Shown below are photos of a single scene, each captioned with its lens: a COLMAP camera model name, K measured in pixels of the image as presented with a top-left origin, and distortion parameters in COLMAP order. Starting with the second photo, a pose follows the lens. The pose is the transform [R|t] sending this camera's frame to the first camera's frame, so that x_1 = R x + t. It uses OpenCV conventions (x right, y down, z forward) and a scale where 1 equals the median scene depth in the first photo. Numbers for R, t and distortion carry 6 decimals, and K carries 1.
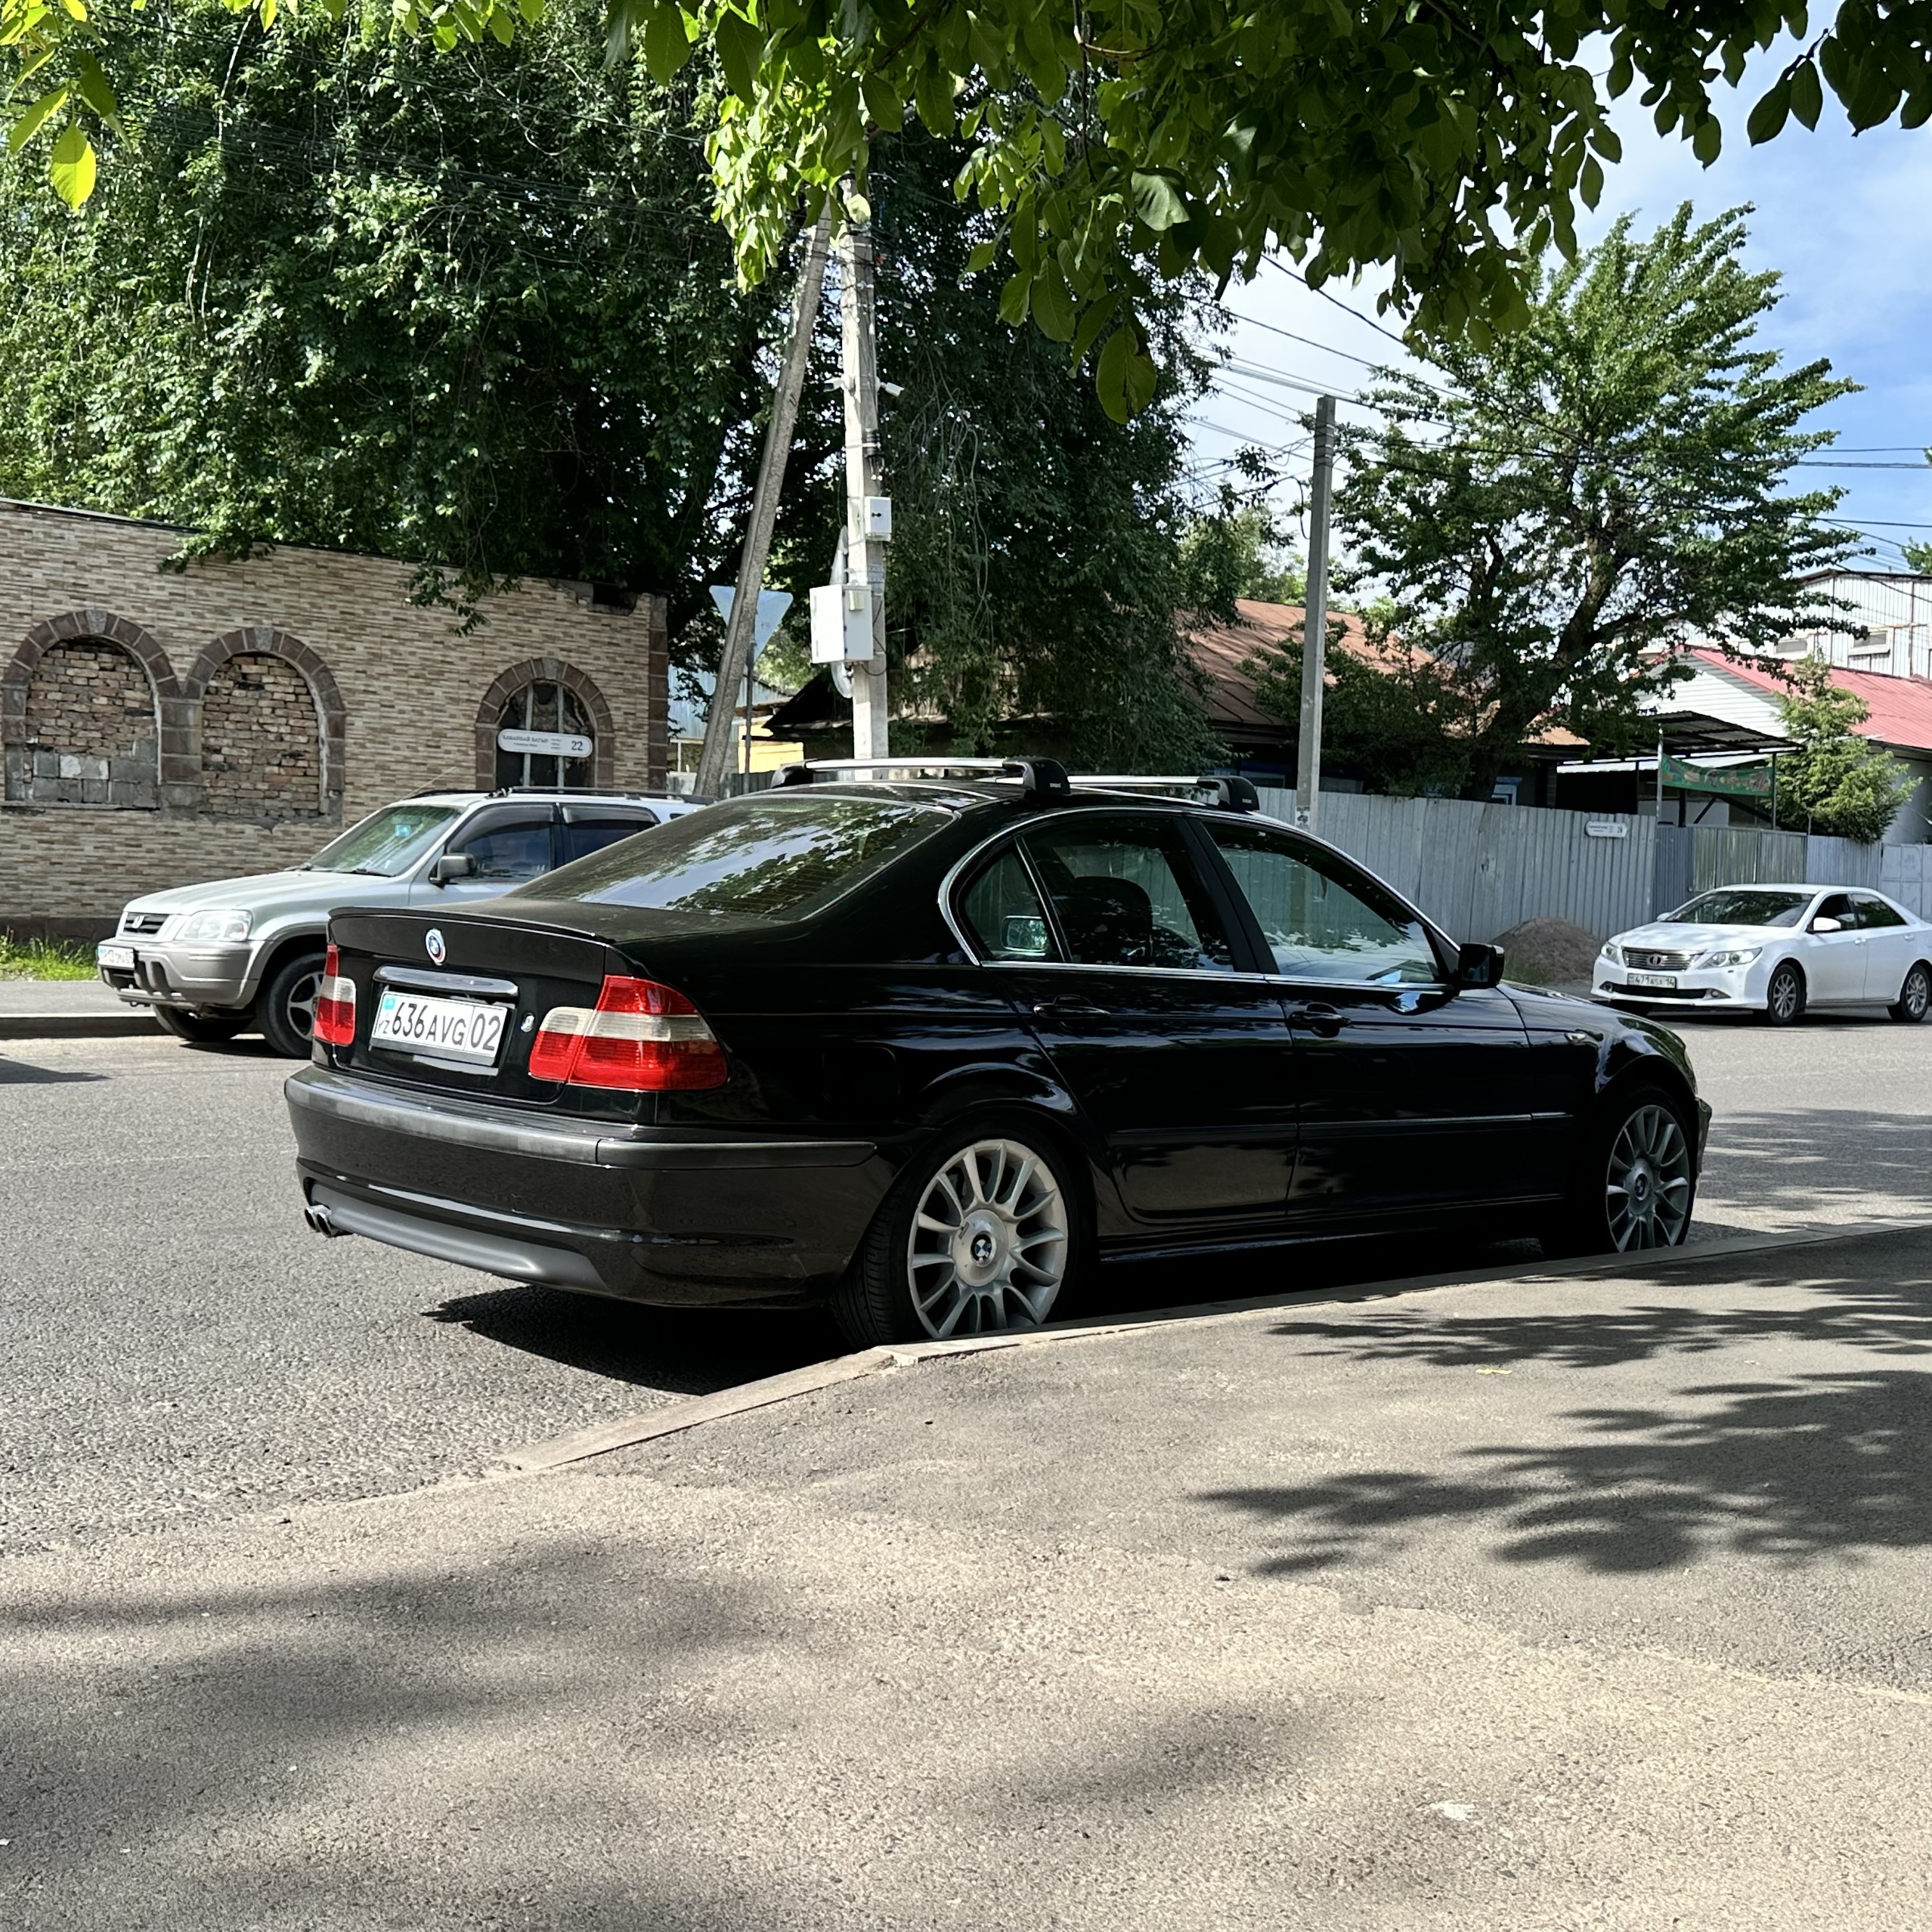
lens RADIAL K [[2350.2, 0, 966.0], [0, 2350.2, 966.0], [0, 0, 1]] dist [0.179613, -0.525040]
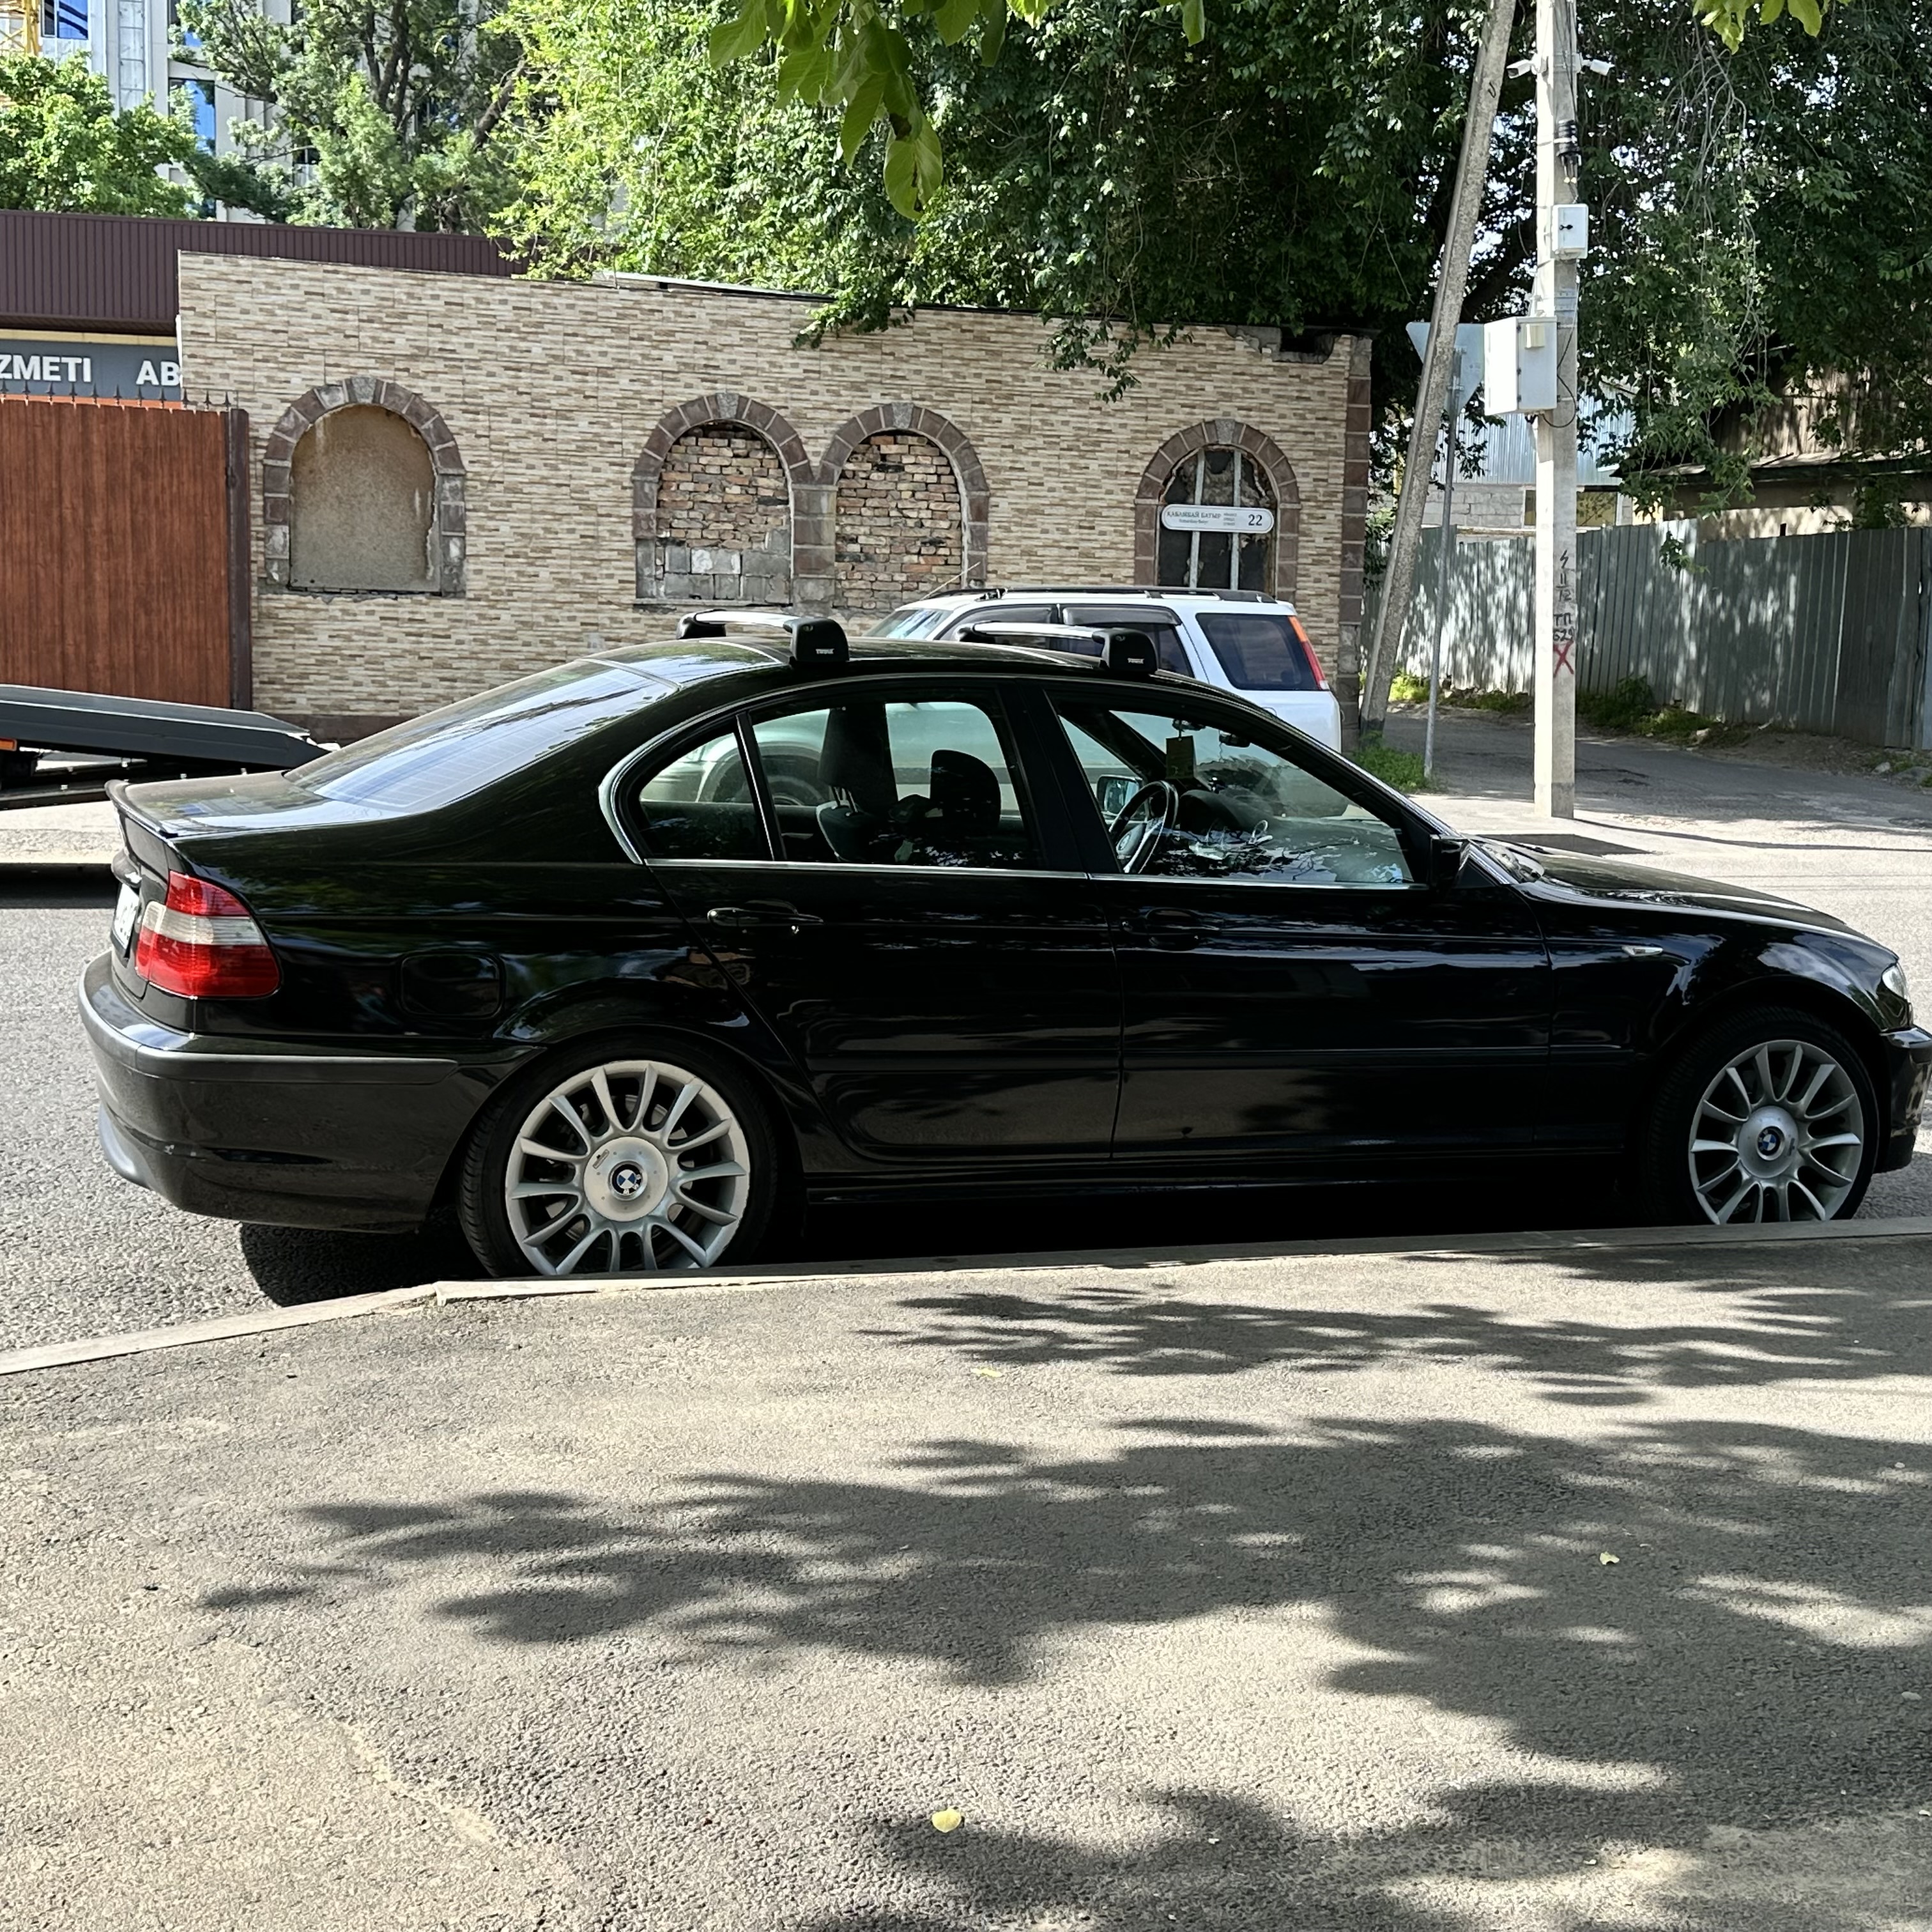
lens RADIAL K [[2697.5, 0, 1008.1], [0, 2697.5, 967.2], [0, 0, 1]] dist [0.240639, -1.072965]
pose [[0.913446, 0.044517, -0.404518, 0.181779], [-0.009785, 0.996114, 0.087526, -0.017237], [0.406843, -0.075992, 0.910332, 0.041343]]
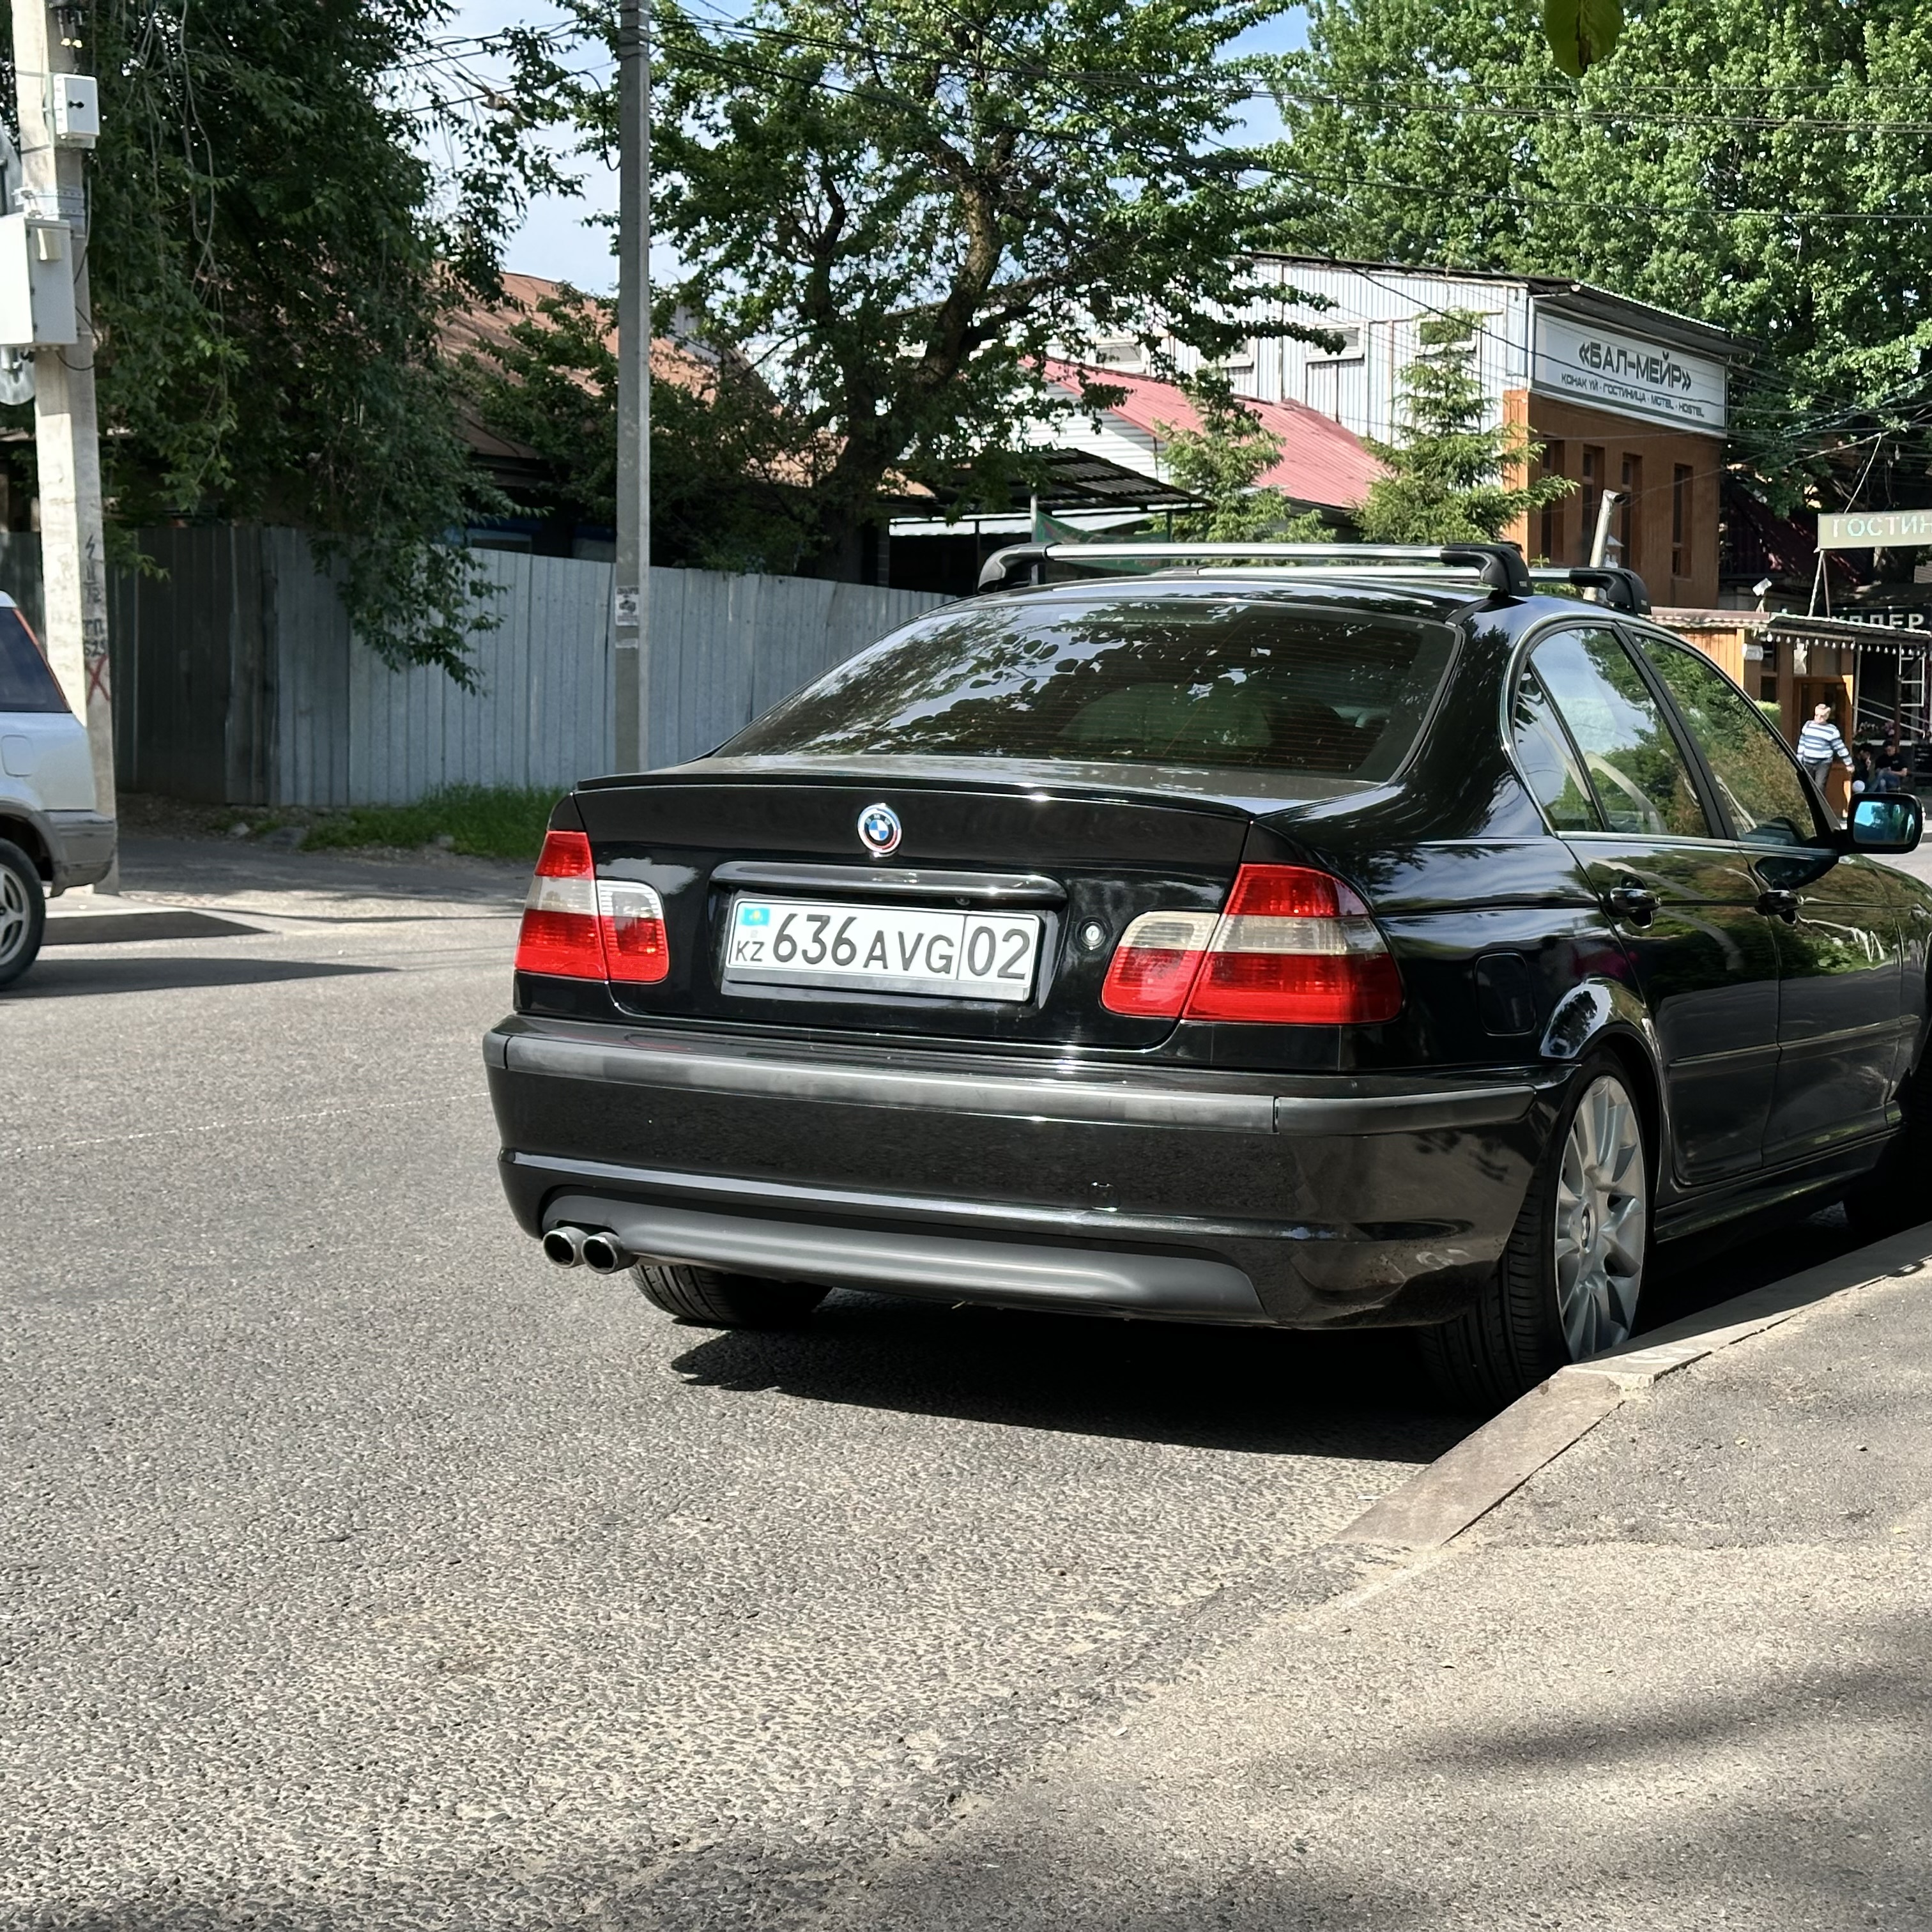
lens RADIAL K [[3883.1, 0, 966.0], [0, 3883.1, 966.0], [0, 0, 1]] dist [0.006609, -0.204419]
pose [[0.919400, -0.032974, 0.391940, -0.218923], [0.019347, 0.999065, 0.038669, -0.004118], [-0.392849, -0.027970, 0.919178, -0.013217]]
